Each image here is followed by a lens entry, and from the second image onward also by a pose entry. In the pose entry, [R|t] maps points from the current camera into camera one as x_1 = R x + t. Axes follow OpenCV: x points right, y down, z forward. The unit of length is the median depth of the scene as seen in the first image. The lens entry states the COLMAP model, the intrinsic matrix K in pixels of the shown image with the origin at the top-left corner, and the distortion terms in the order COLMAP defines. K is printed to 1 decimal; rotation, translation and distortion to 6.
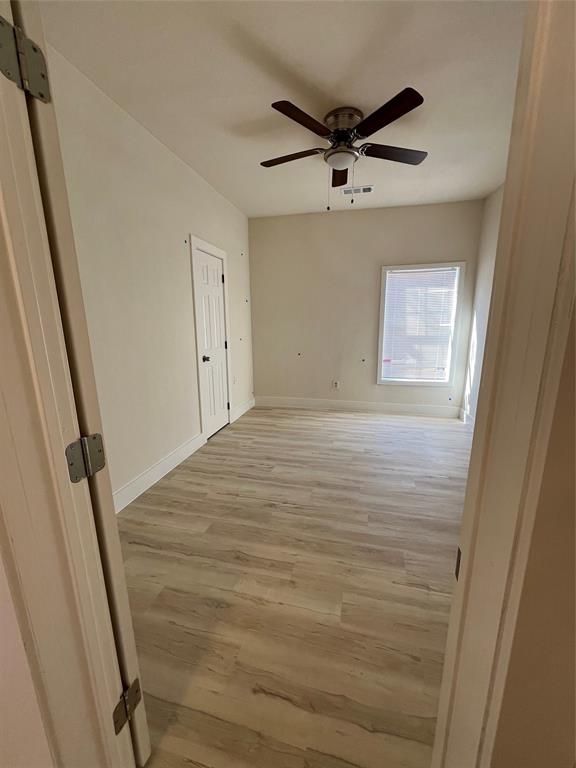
lens RADIAL K [[315.5, 0, 291.6], [0, 315.5, 384.8], [0, 0, 1]] dist [-0.001953, 0.000958]
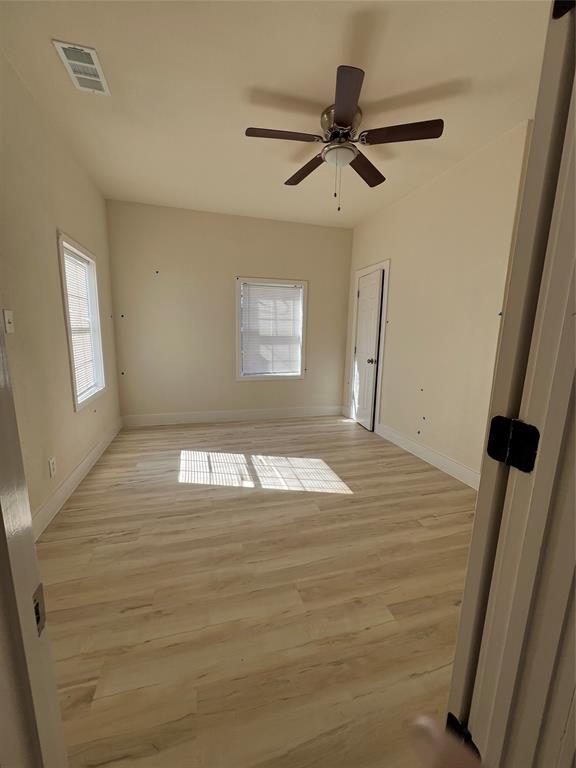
lens RADIAL K [[309.7, 0, 287.1], [0, 309.7, 388.0], [0, 0, 1]] dist [0.000462, 0.000230]
pose [[0.856906, -0.064468, 0.511425, -0.416951], [0.069995, 0.997511, 0.008463, -0.018995], [-0.510698, 0.028545, 0.859286, 0.207328]]
